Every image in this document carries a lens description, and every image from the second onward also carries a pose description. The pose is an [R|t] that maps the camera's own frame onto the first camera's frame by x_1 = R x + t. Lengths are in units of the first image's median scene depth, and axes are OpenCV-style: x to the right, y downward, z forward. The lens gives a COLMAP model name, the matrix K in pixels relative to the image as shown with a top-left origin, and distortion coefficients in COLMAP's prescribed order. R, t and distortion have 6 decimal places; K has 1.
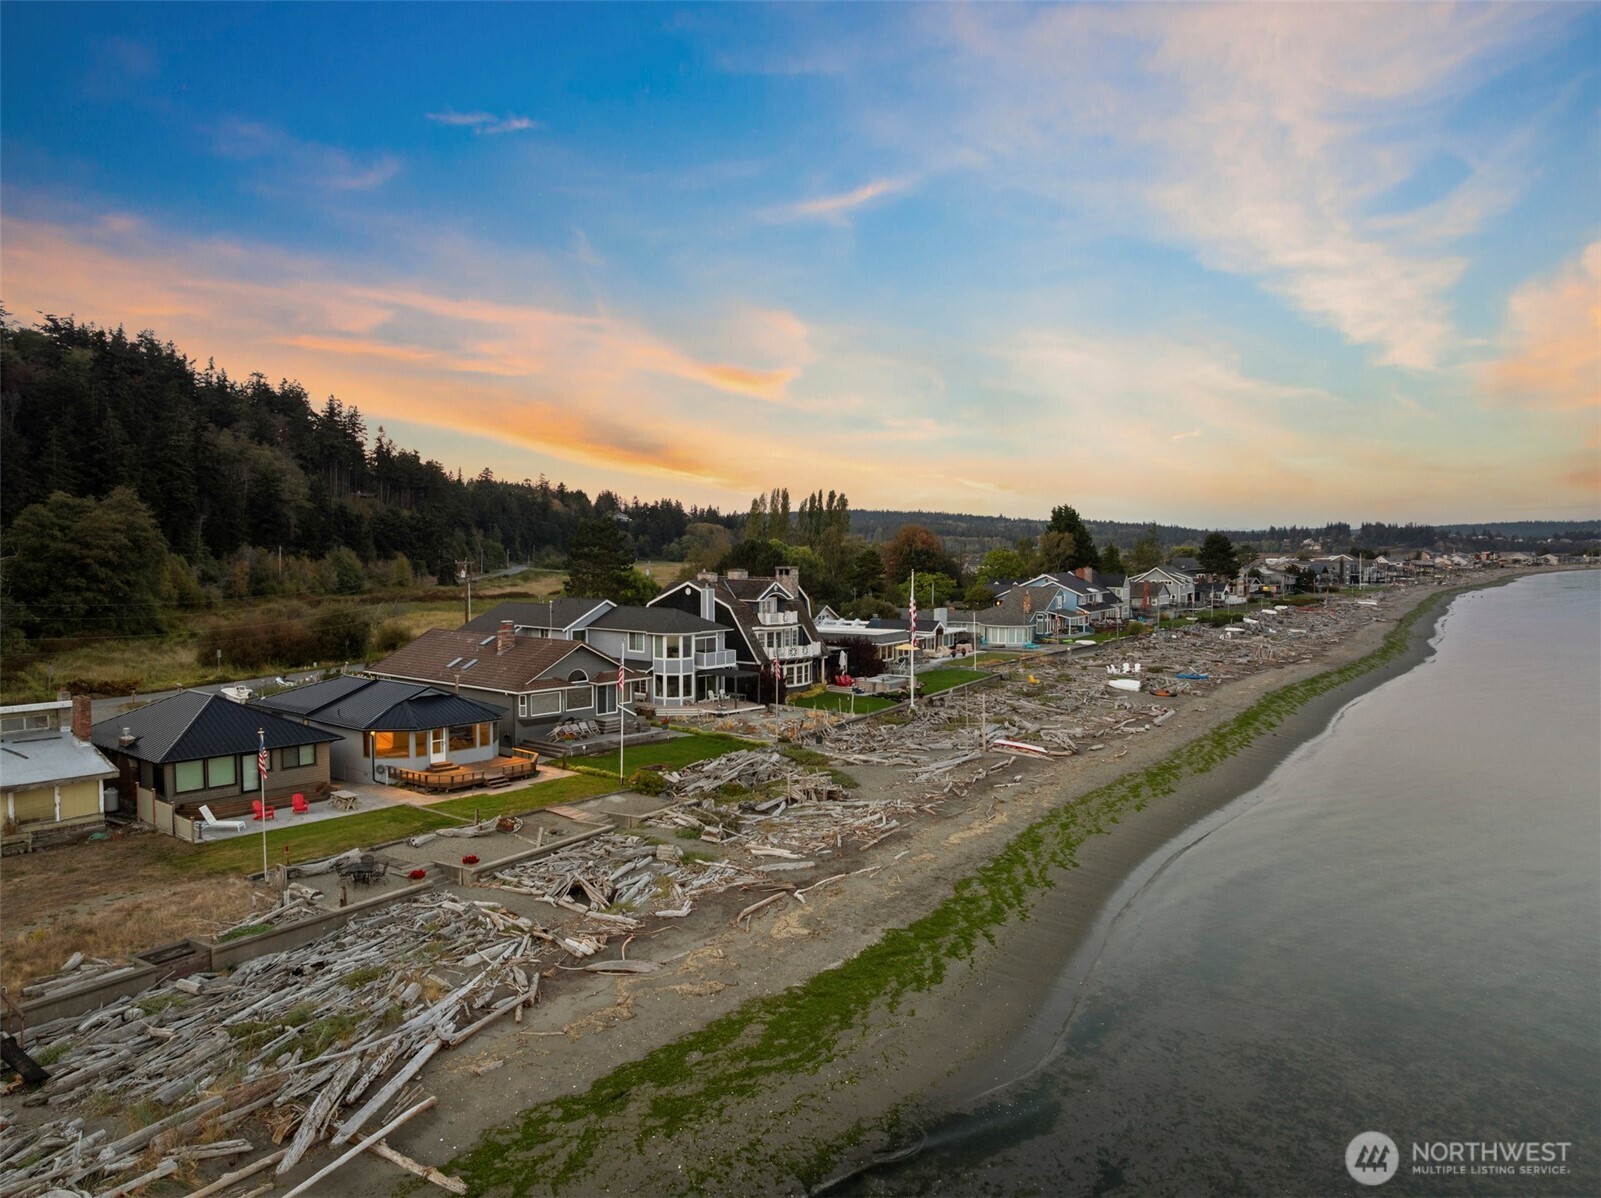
lens RADIAL K [[1126.7, 0, 806.8], [0, 1126.7, 608.7], [0, 0, 1]] dist [-0.042702, 0.013495]
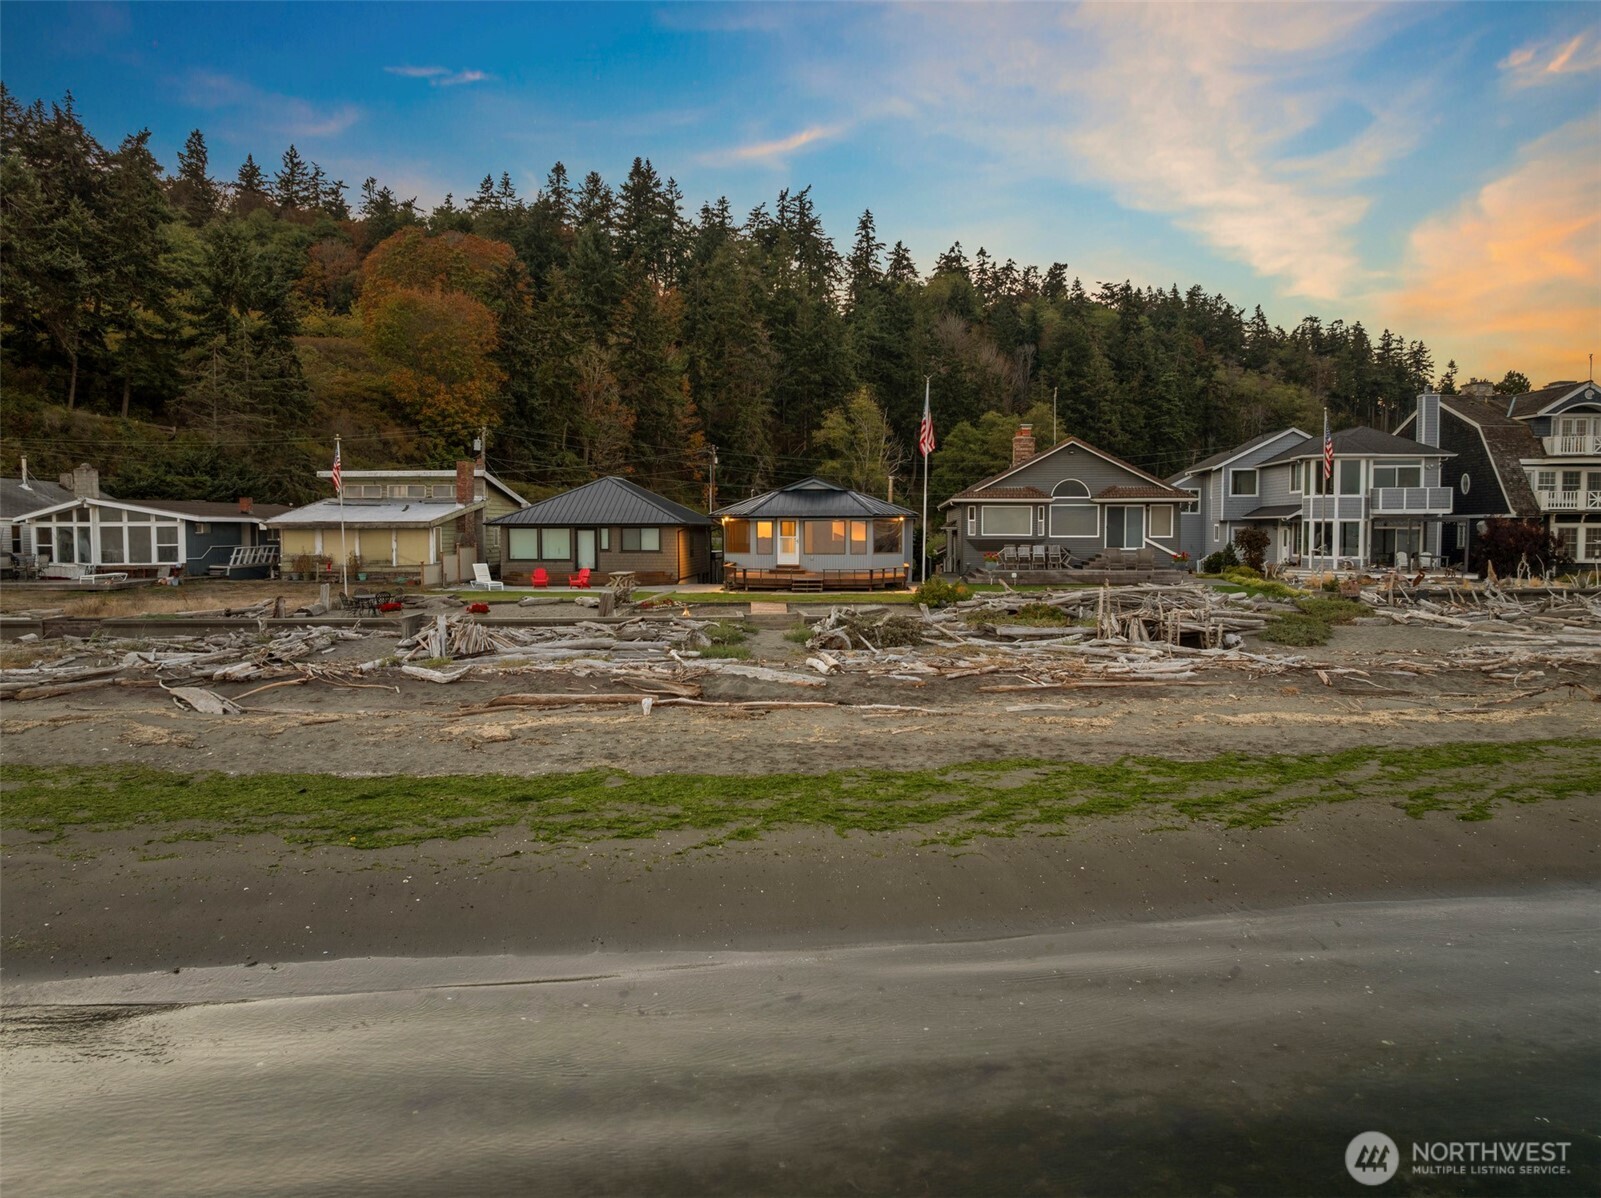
lens RADIAL K [[1126.7, 0, 798.5], [0, 1126.7, 602.2], [0, 0, 1]] dist [-0.042702, 0.013495]
pose [[0.575158, 0.050307, -0.816494, 0.210386], [-0.041056, 0.998625, 0.032608, 0.087667], [0.817012, 0.014767, 0.576432, 0.348071]]
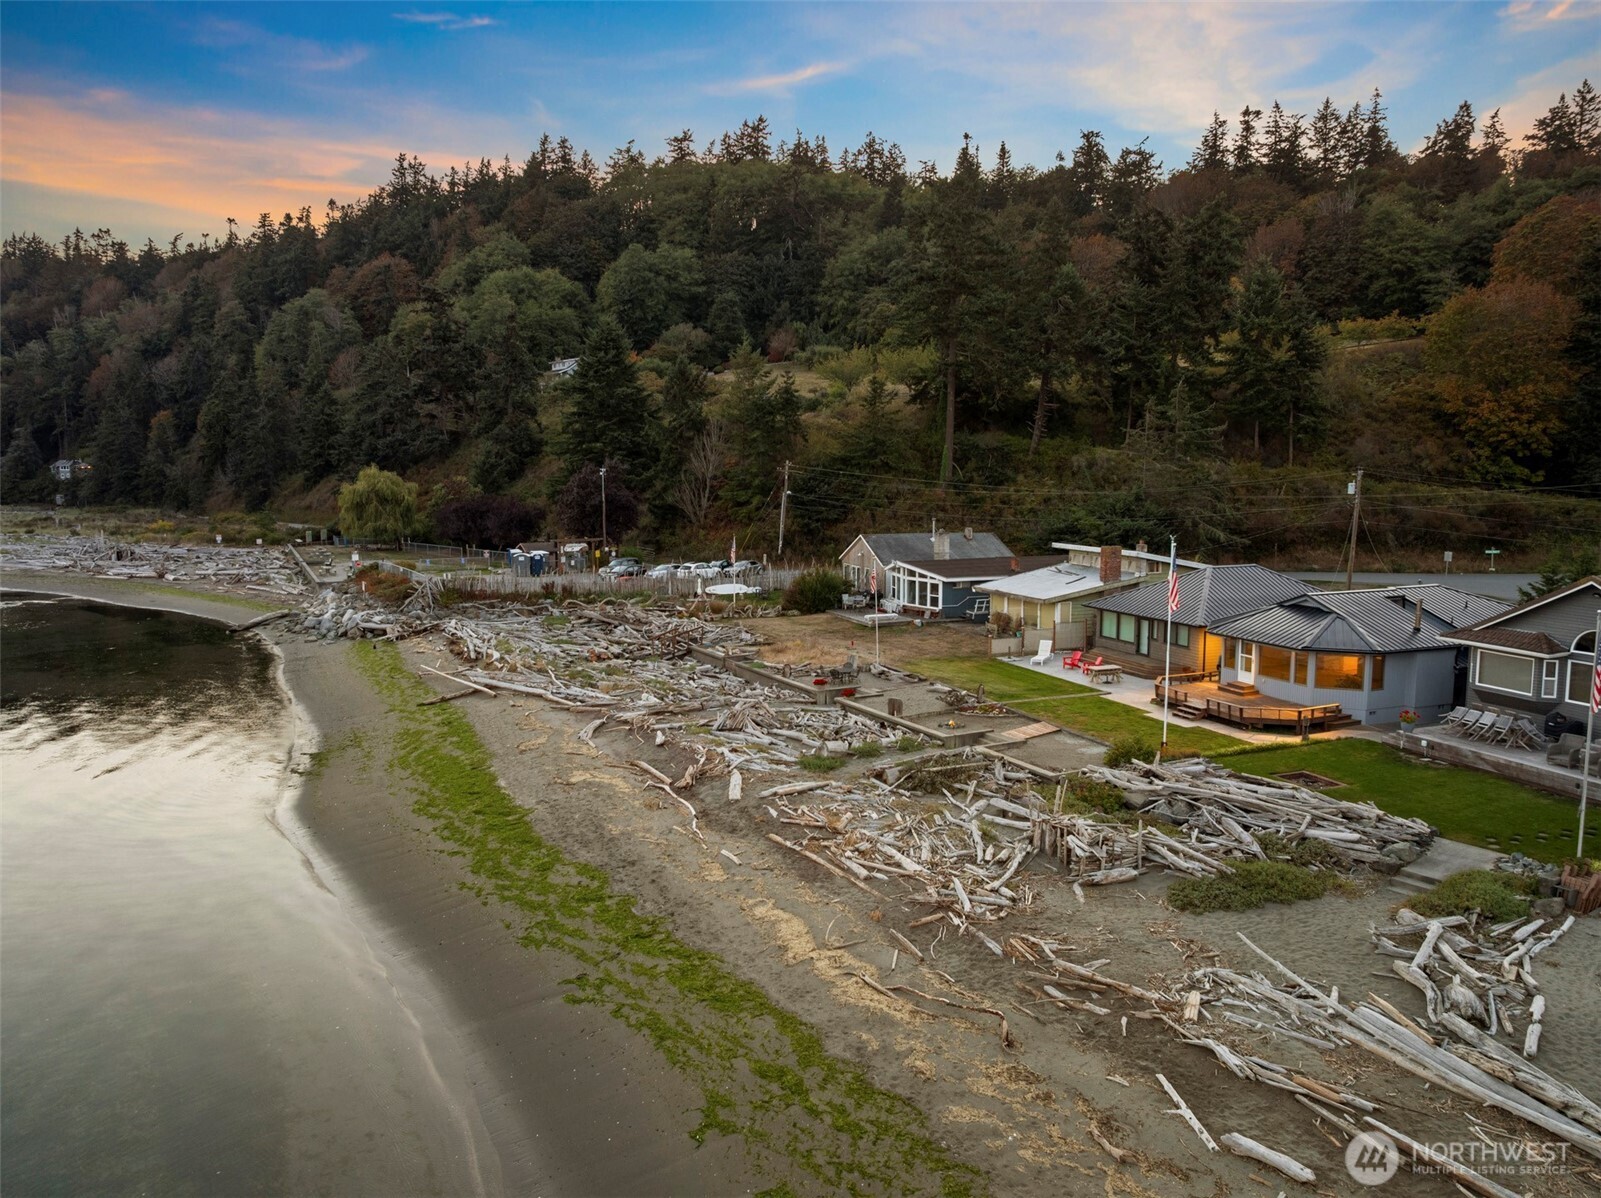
lens RADIAL K [[1126.7, 0, 804.4], [0, 1126.7, 603.0], [0, 0, 1]] dist [-0.042702, 0.013495]
pose [[-0.498277, 0.101540, -0.861052, 0.323974], [-0.045602, 0.988675, 0.142979, -0.011987], [0.865818, 0.110509, -0.488003, 0.708837]]
